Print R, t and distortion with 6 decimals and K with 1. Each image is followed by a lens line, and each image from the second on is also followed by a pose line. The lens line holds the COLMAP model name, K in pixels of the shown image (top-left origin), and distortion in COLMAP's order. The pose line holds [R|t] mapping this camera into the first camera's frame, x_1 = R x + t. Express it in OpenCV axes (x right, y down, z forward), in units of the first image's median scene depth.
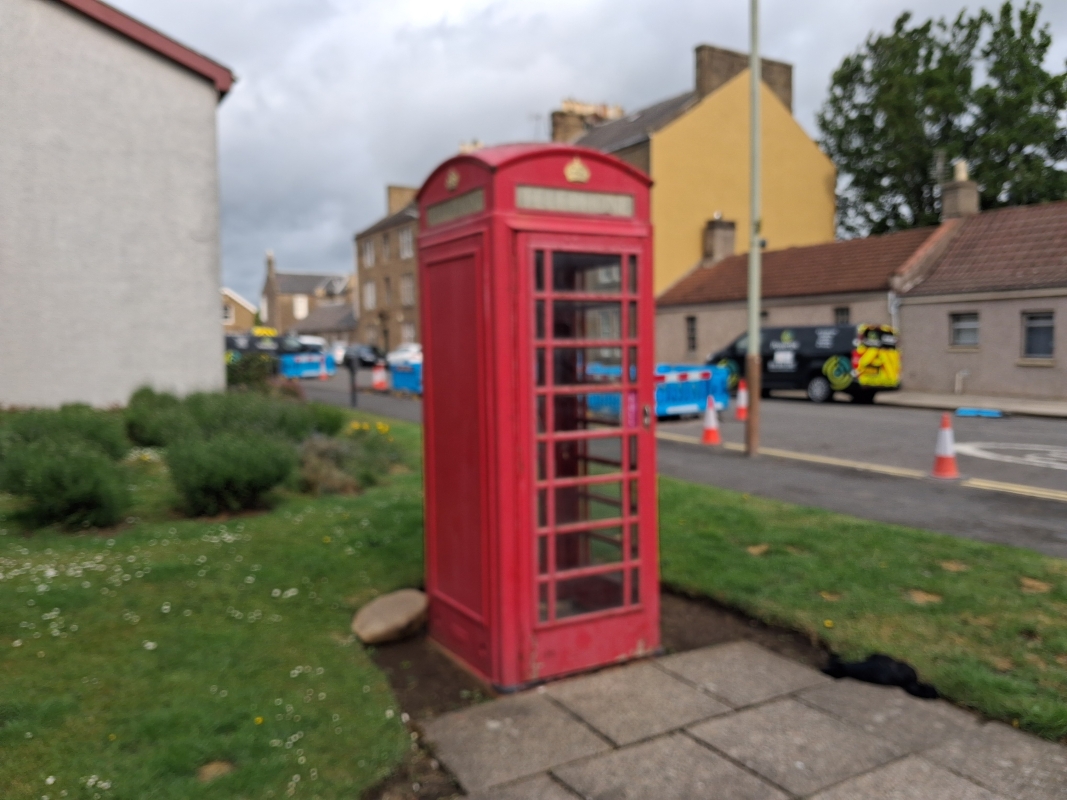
lens RADIAL K [[852.5, 0, 533.5], [0, 852.5, 400.0], [0, 0, 1]] dist [-0.011423, -0.007714]
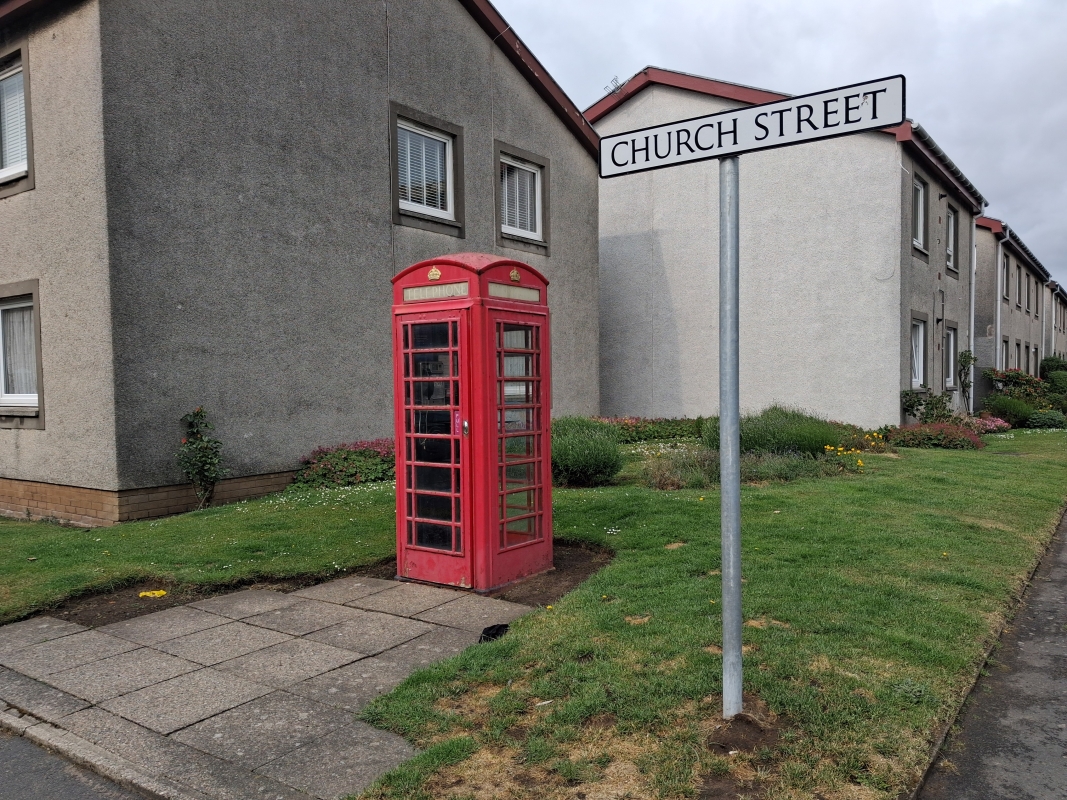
lens RADIAL K [[817.8, 0, 557.3], [0, 817.8, 424.8], [0, 0, 1]] dist [0.087190, -0.195442]
pose [[0.424883, 0.054421, -0.903611, 1.594650], [-0.052128, 0.998006, 0.035595, -0.049275], [0.903746, 0.031980, 0.426872, 0.562205]]
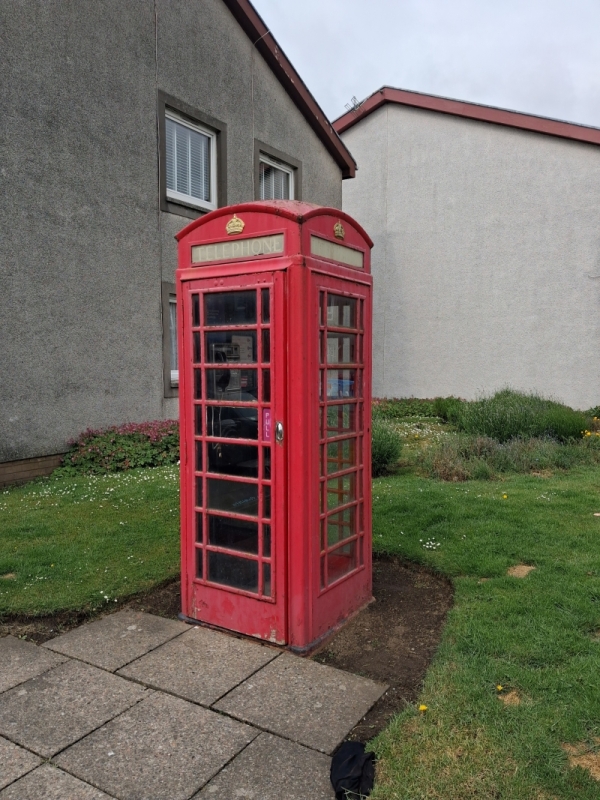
lens RADIAL K [[618.9, 0, 299.8], [0, 618.9, 412.6], [0, 0, 1]] dist [0.006526, -0.003516]
pose [[0.462116, 0.081324, -0.883083, 0.907398], [-0.060609, 0.996354, 0.060039, -0.060420], [0.884746, 0.025778, 0.465360, 0.686126]]
